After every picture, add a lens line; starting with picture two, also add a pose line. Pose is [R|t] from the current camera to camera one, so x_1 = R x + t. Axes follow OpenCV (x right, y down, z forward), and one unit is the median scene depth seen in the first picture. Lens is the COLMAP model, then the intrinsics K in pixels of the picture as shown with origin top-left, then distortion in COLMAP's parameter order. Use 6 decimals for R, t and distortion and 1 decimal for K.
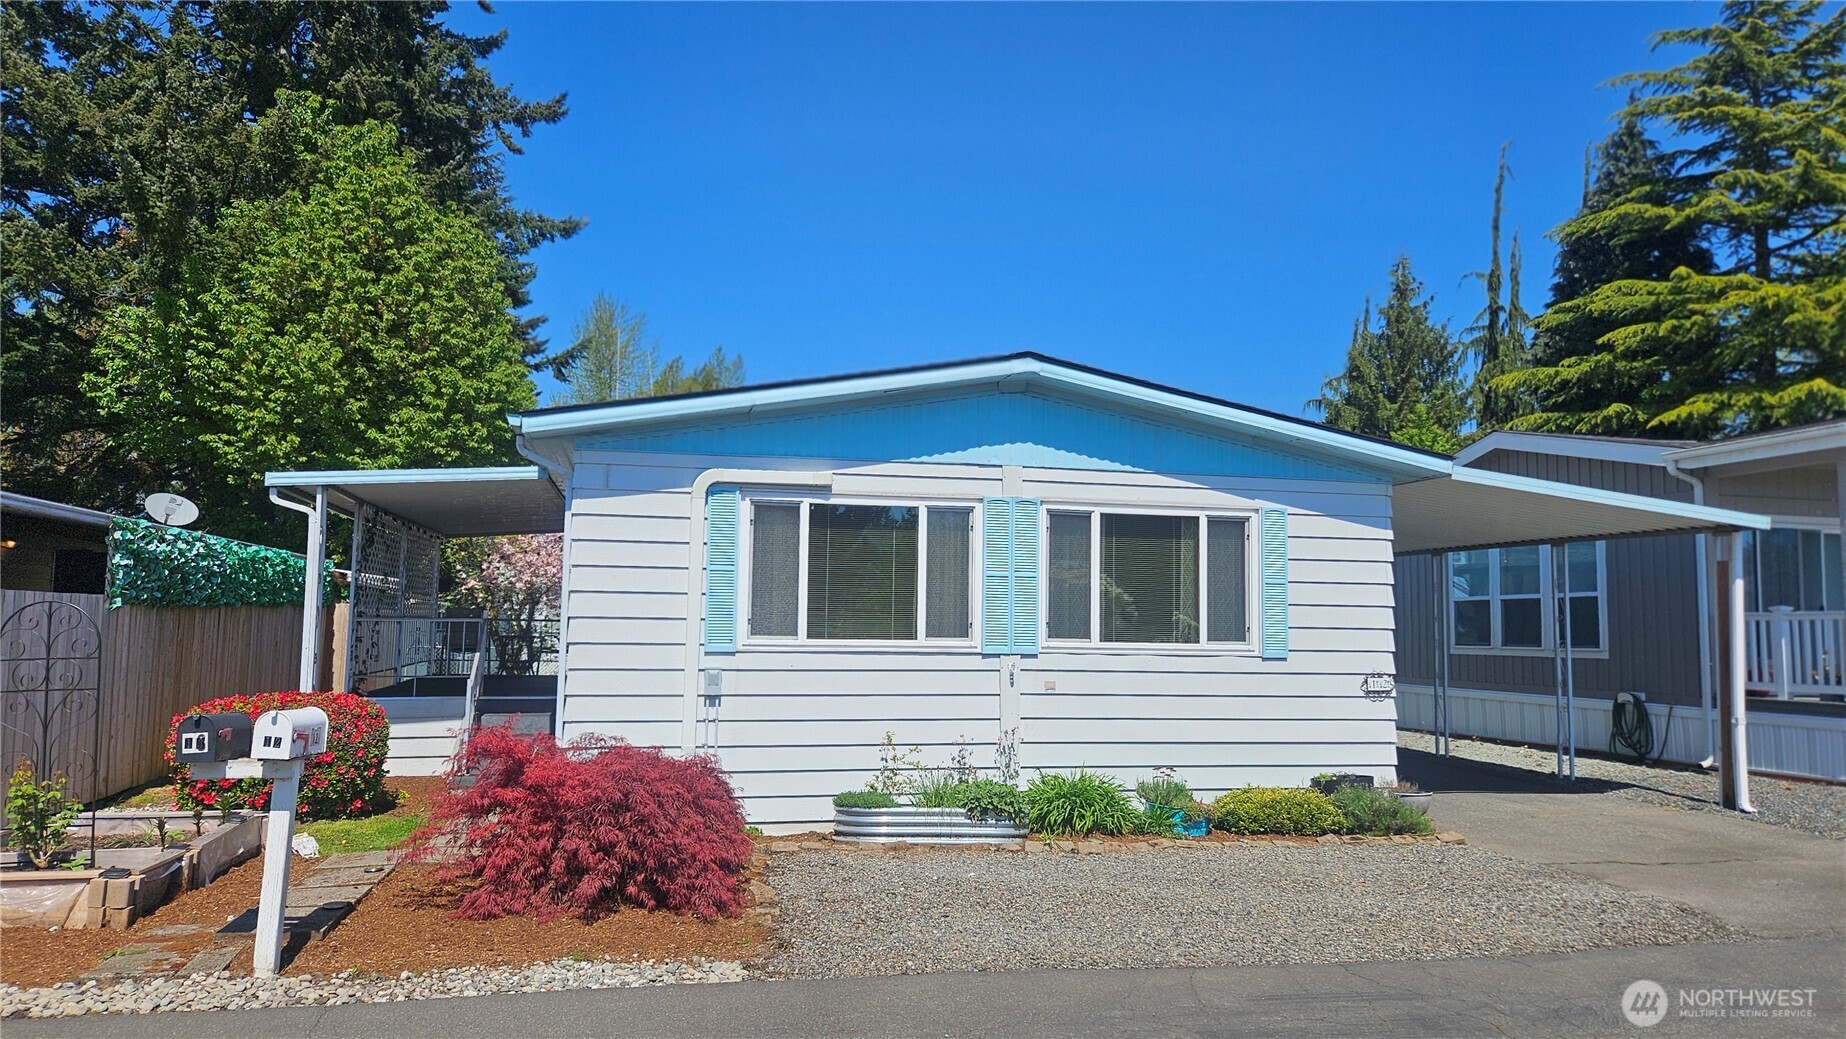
lens RADIAL K [[1221.1, 0, 916.3], [0, 1221.1, 525.1], [0, 0, 1]] dist [0.058667, -0.014268]
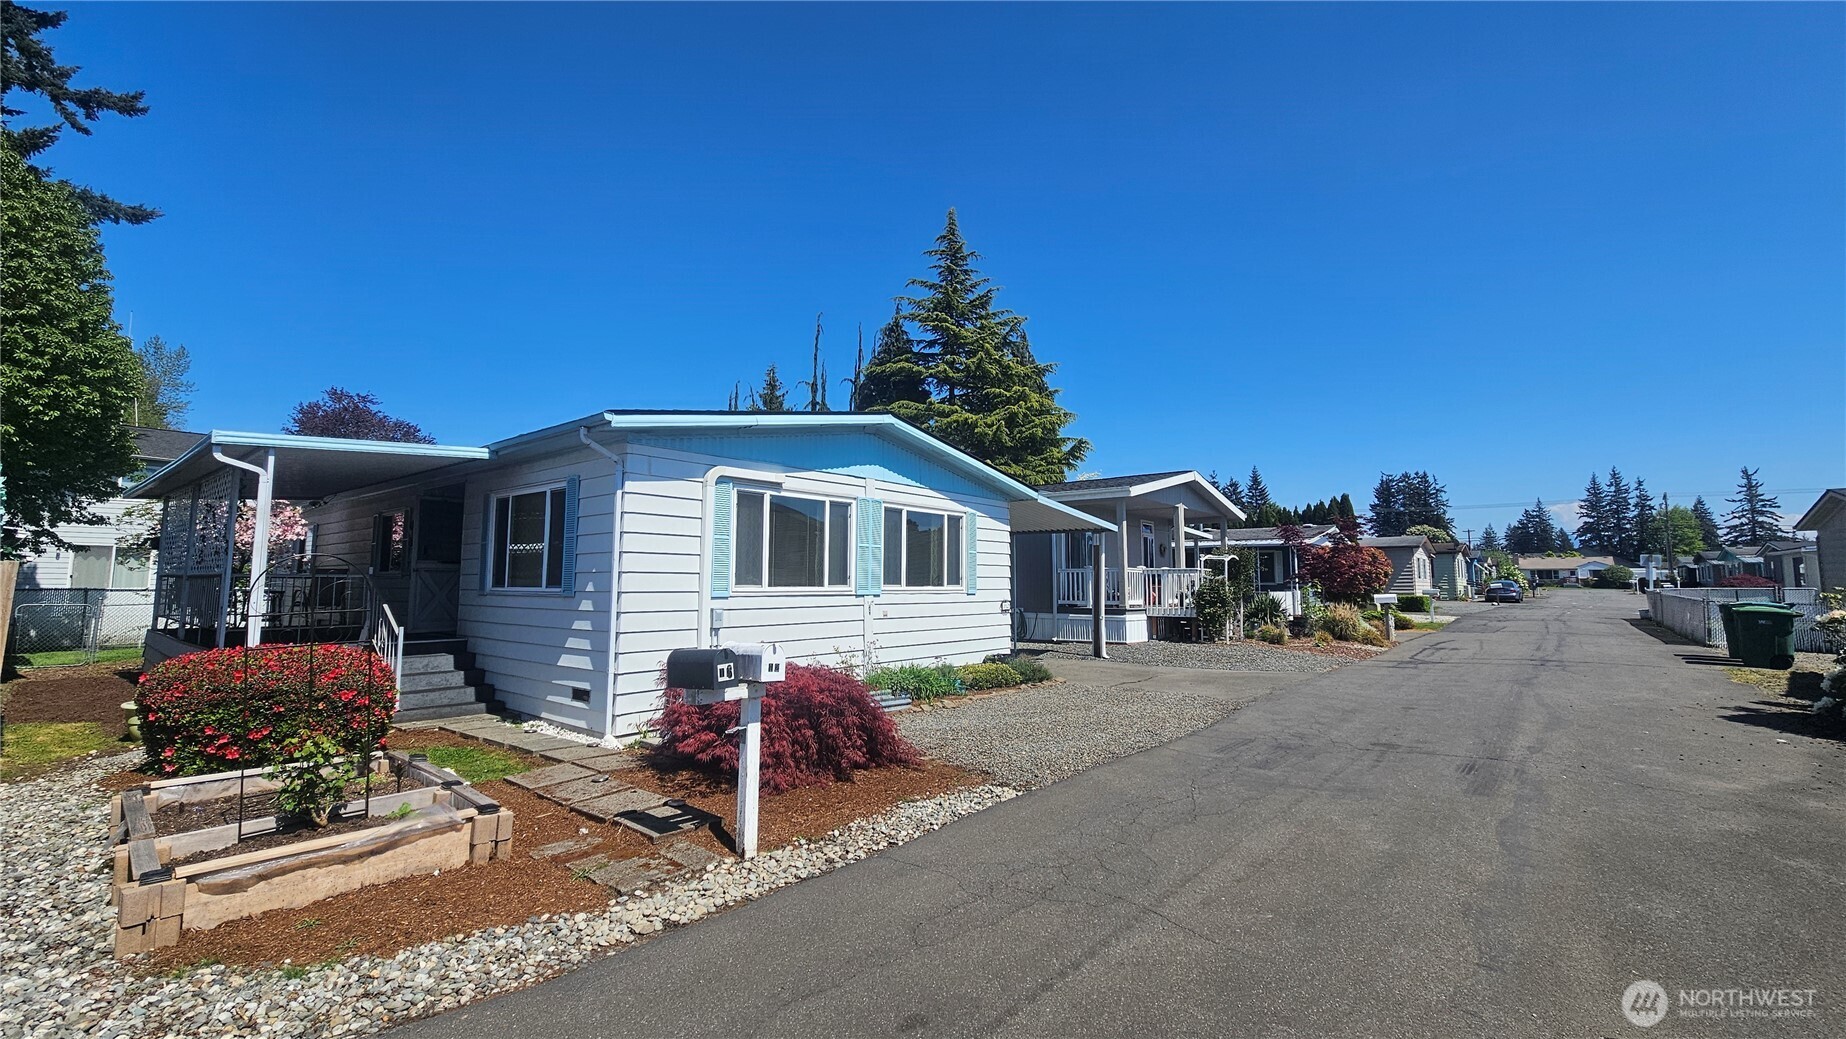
lens RADIAL K [[758.5, 0, 923.8], [0, 758.5, 509.0], [0, 0, 1]] dist [0.000523, -0.000282]
pose [[0.780706, 0.049512, 0.622934, -0.482290], [-0.042441, 0.998756, -0.026193, 0.014641], [-0.623455, -0.005989, 0.781836, 0.162320]]
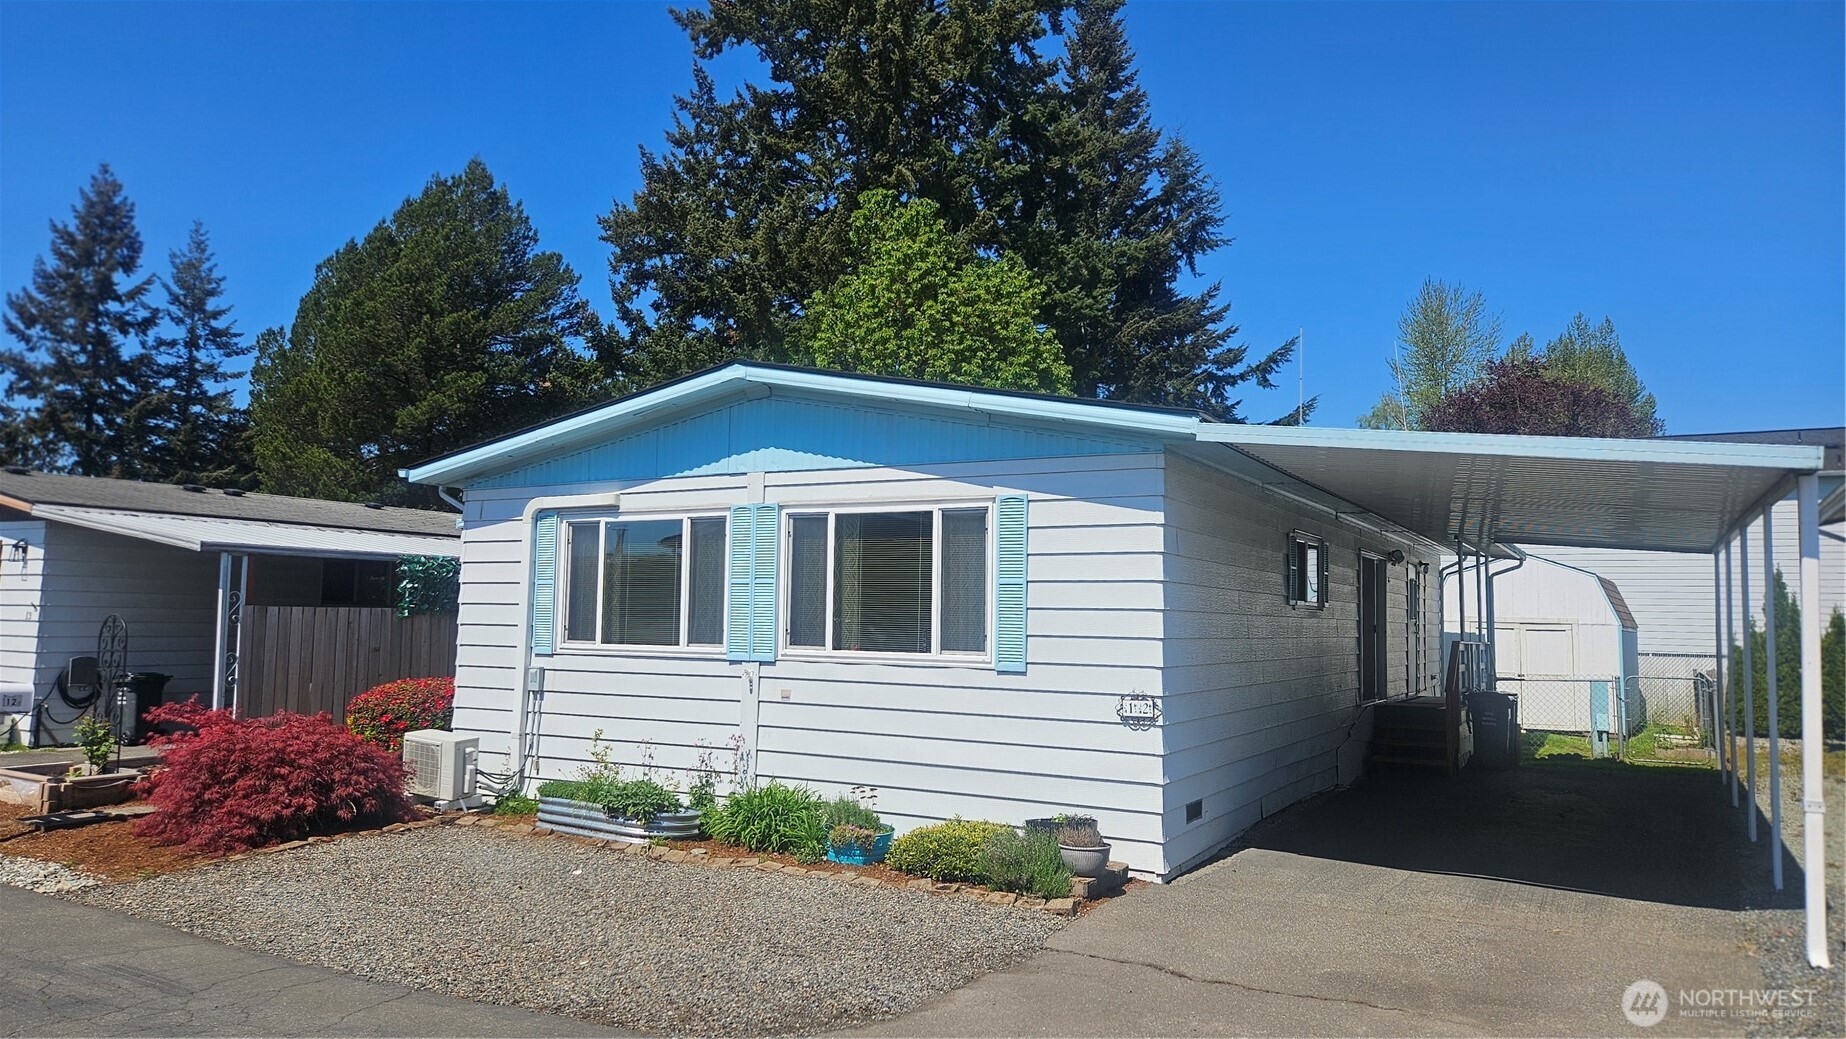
lens RADIAL K [[1221.1, 0, 919.1], [0, 1221.1, 527.2], [0, 0, 1]] dist [0.058667, -0.014268]
pose [[0.748751, -0.051677, -0.660834, 0.819890], [0.049477, 0.998532, -0.022026, 0.024150], [0.661002, -0.016204, 0.750209, 0.329786]]
